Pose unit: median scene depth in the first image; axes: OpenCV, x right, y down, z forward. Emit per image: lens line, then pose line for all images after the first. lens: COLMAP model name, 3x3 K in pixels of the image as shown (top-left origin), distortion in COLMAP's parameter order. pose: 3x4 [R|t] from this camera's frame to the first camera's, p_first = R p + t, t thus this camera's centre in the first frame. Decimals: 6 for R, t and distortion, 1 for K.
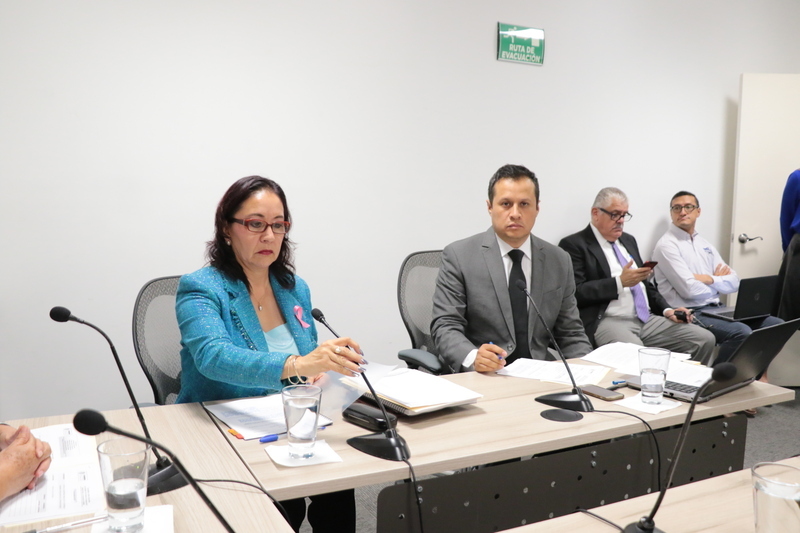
lens RADIAL K [[740.9, 0, 399.0], [0, 740.9, 269.9], [0, 0, 1]] dist [-0.057000, 0.000000]
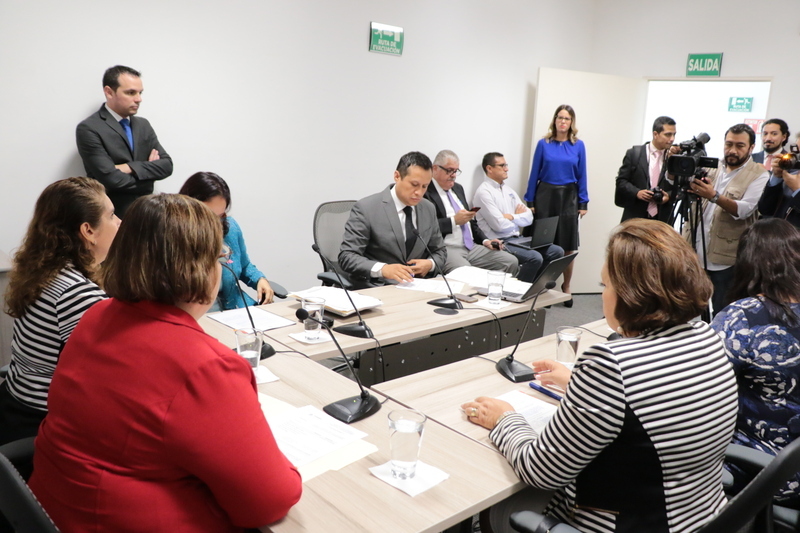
lens RADIAL K [[677.0, 0, 400.8], [0, 677.0, 264.1], [0, 0, 1]] dist [-0.000940, -0.002479]
pose [[0.965884, -0.012714, 0.258662, -0.142751], [-0.014545, 0.994554, 0.103202, -0.036136], [-0.258565, -0.103444, 0.960439, -0.233696]]
